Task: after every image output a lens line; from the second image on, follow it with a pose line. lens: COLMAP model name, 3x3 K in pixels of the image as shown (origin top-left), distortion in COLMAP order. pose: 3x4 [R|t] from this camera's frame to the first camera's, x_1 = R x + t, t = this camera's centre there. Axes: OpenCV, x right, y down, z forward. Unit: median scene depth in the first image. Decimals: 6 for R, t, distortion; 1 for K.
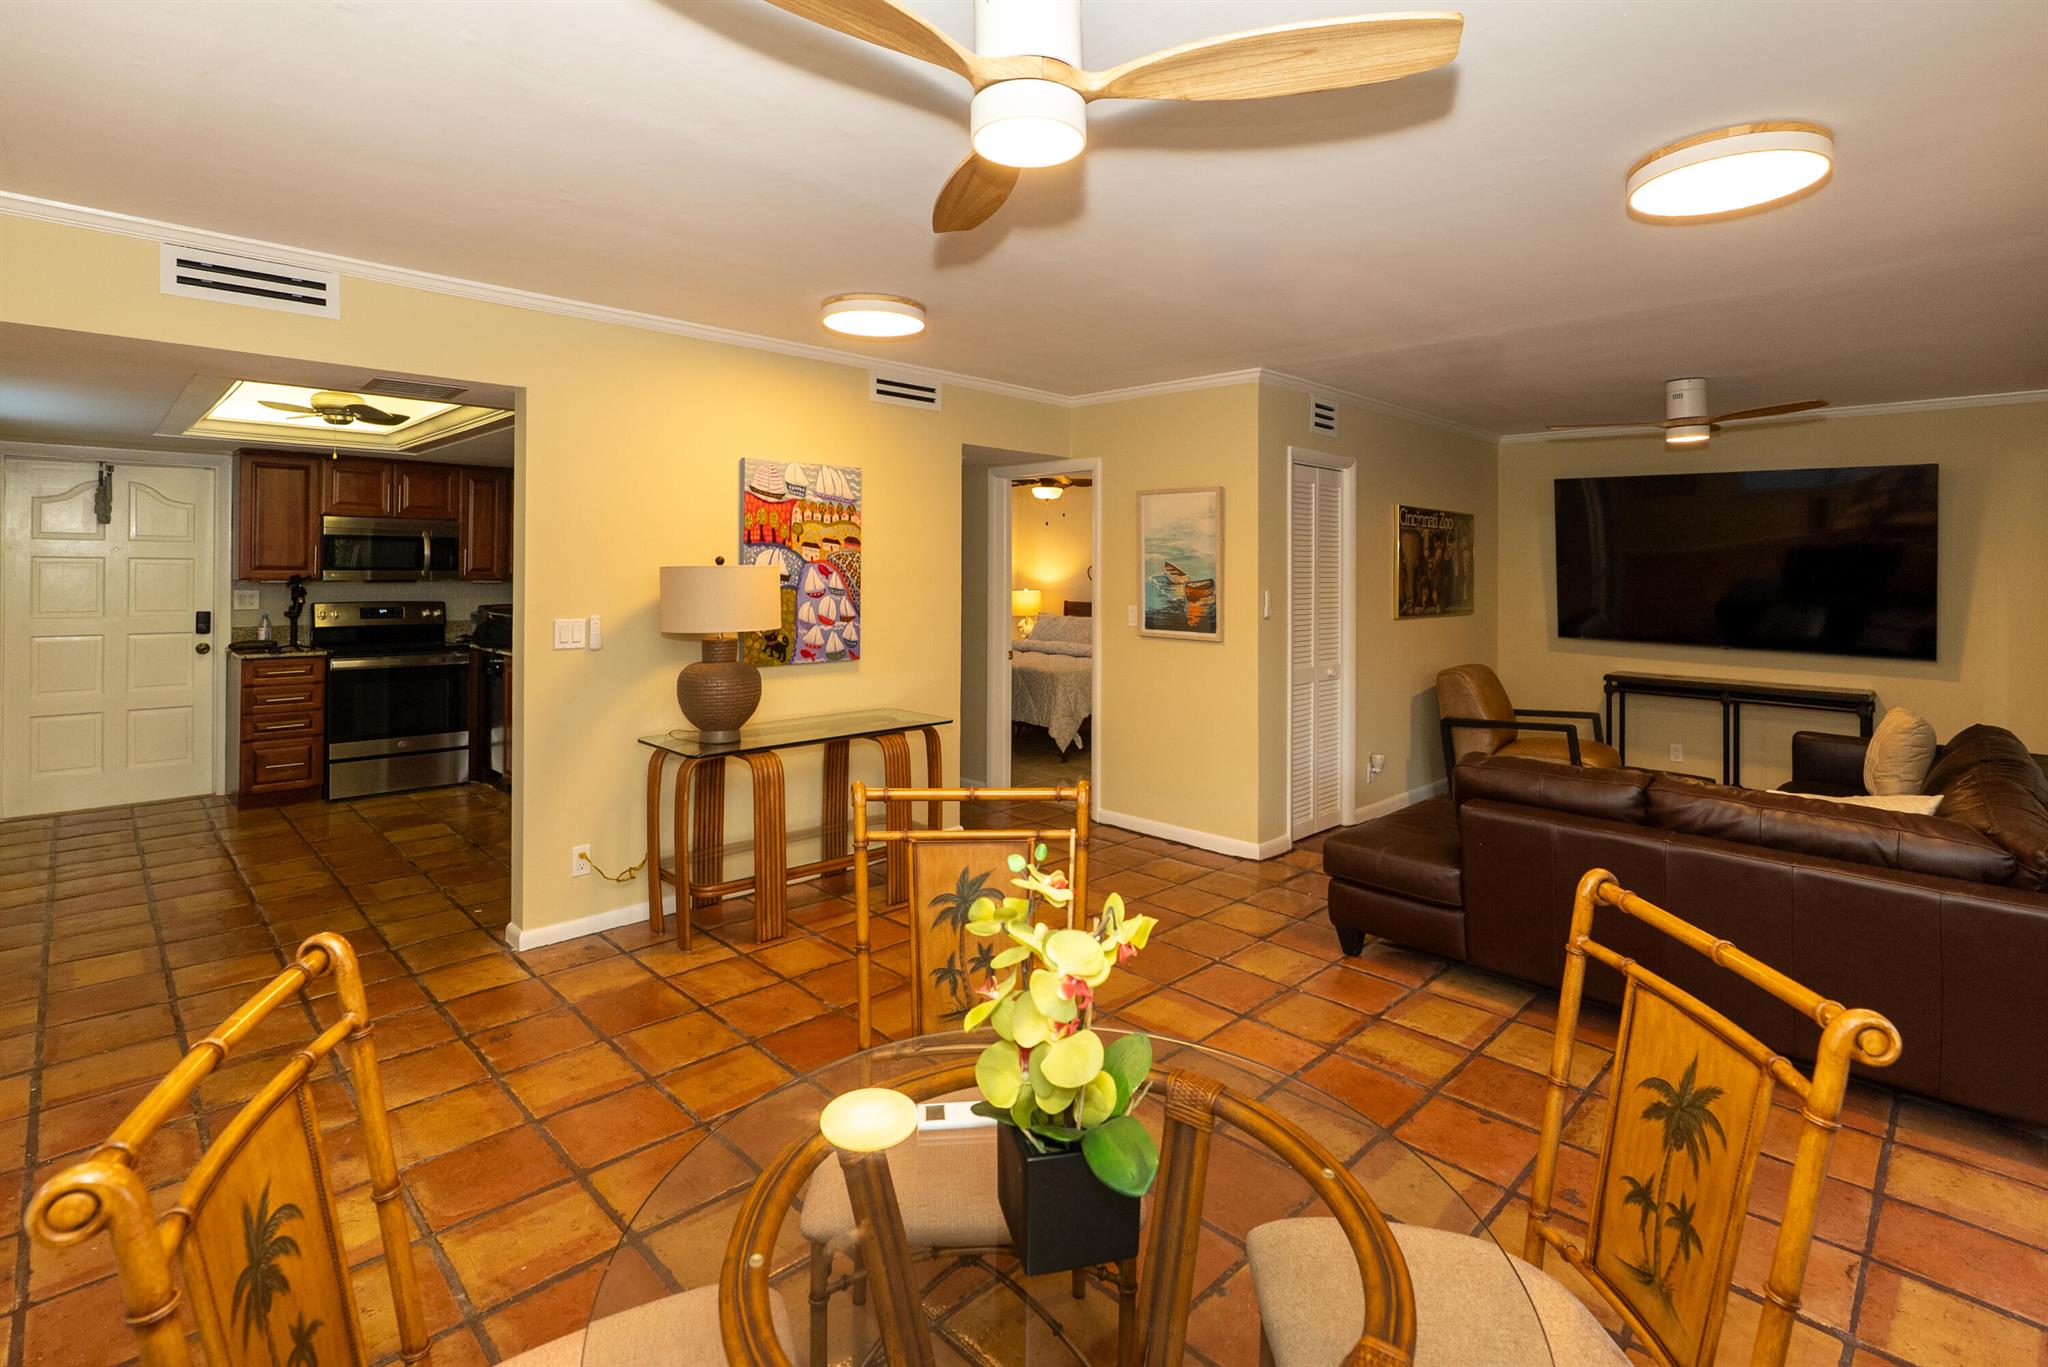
lens RADIAL K [[943.9, 0, 995.7], [0, 943.9, 570.3], [0, 0, 1]] dist [-0.011920, 0.004712]
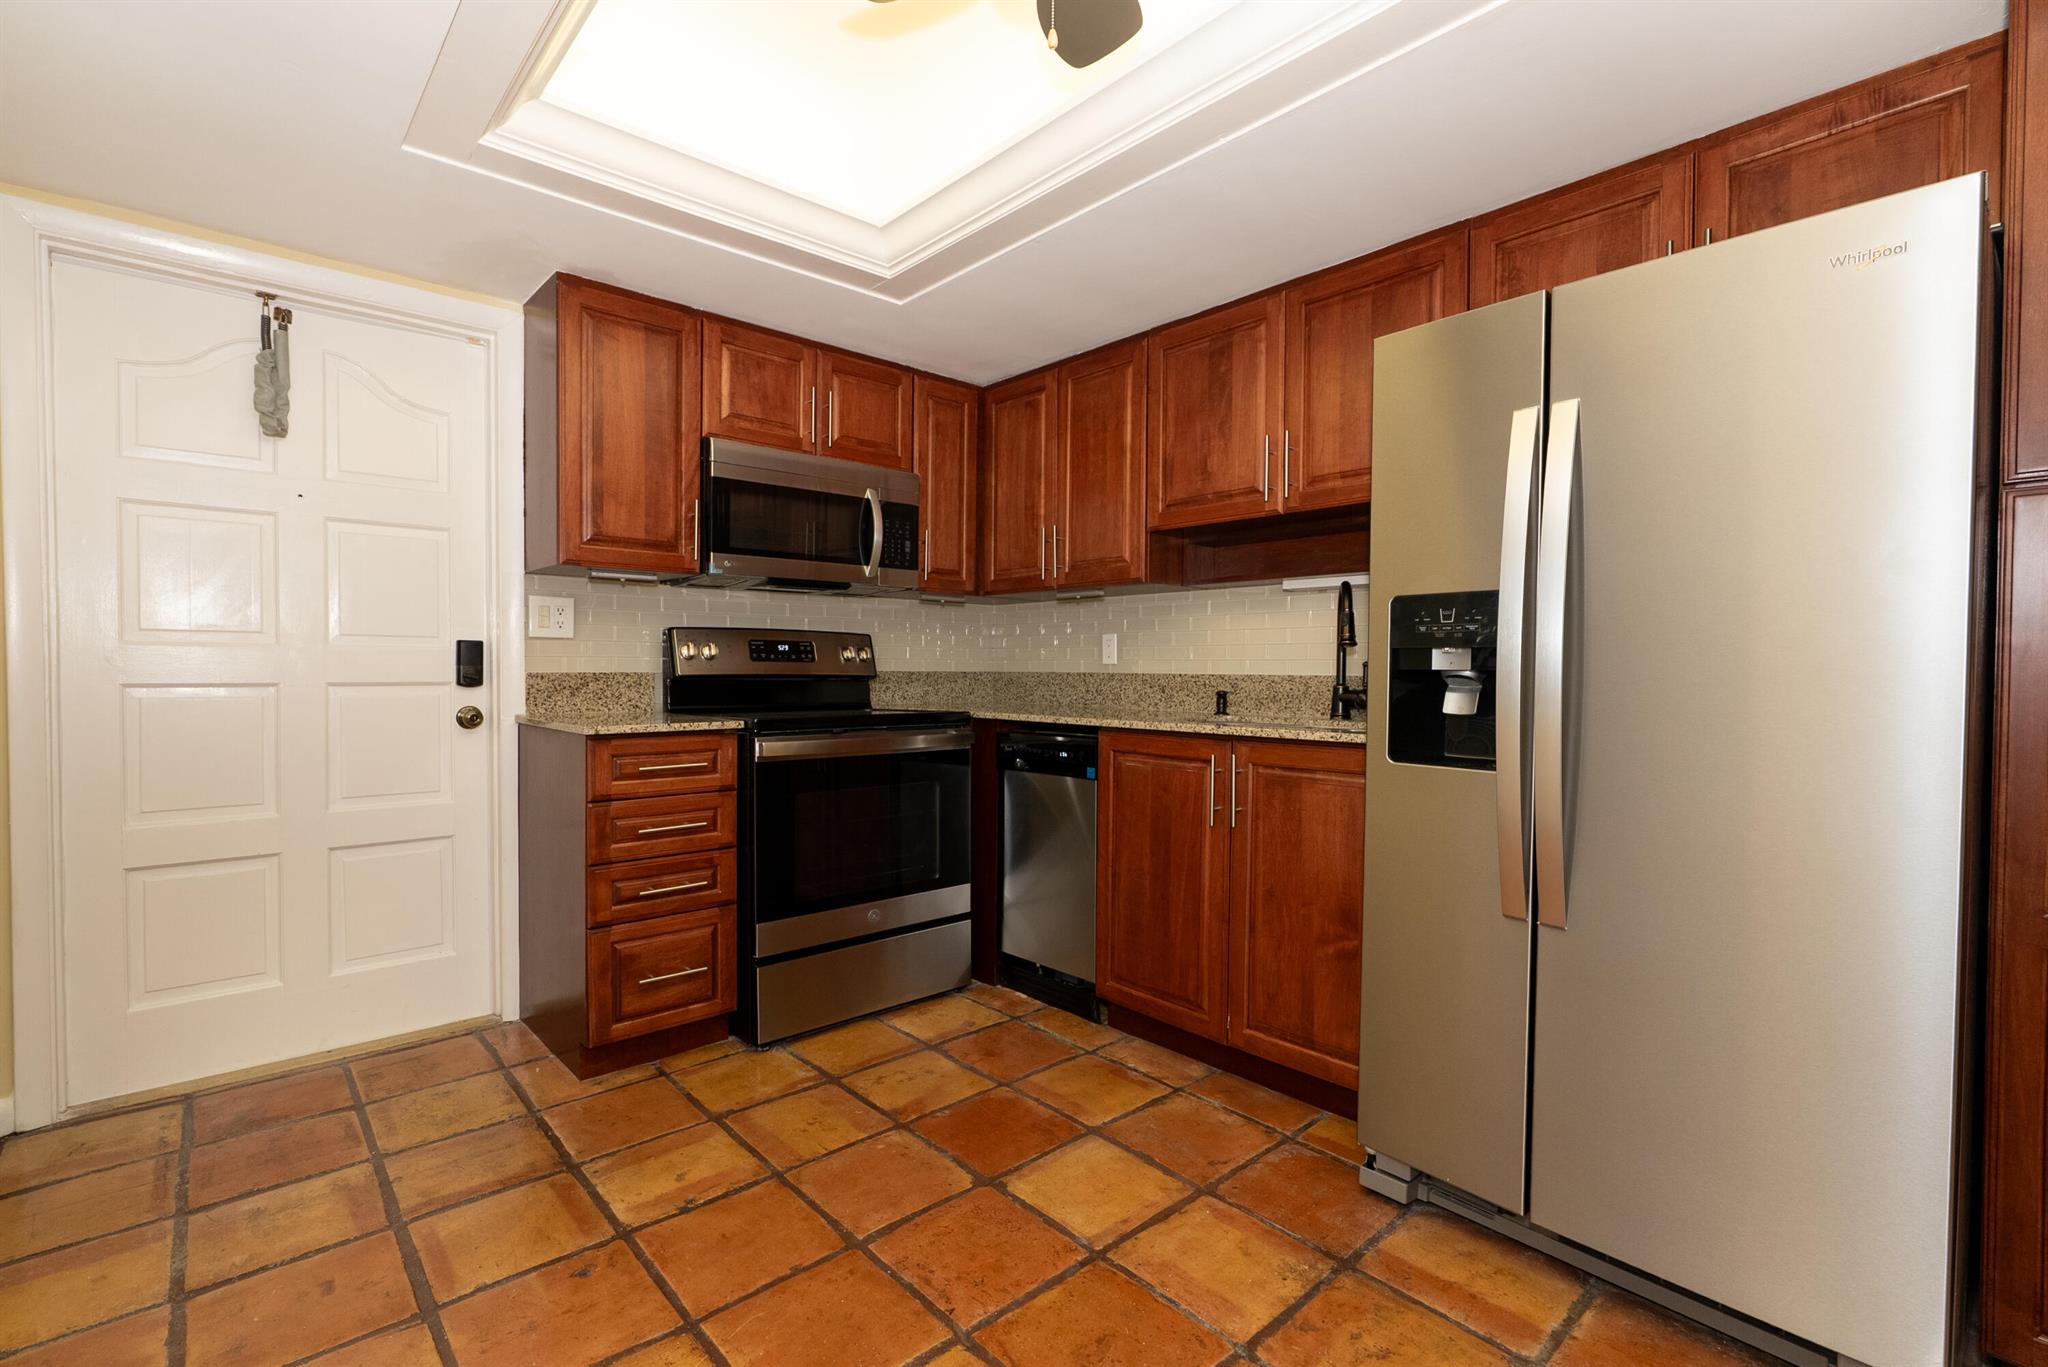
lens RADIAL K [[943.9, 0, 1035.4], [0, 943.9, 686.5], [0, 0, 1]] dist [-0.011920, 0.004712]
pose [[0.998521, -0.003821, -0.054226, -0.520548], [0.004961, 0.999769, 0.020904, 0.058106], [0.054134, -0.021142, 0.998310, 0.525906]]
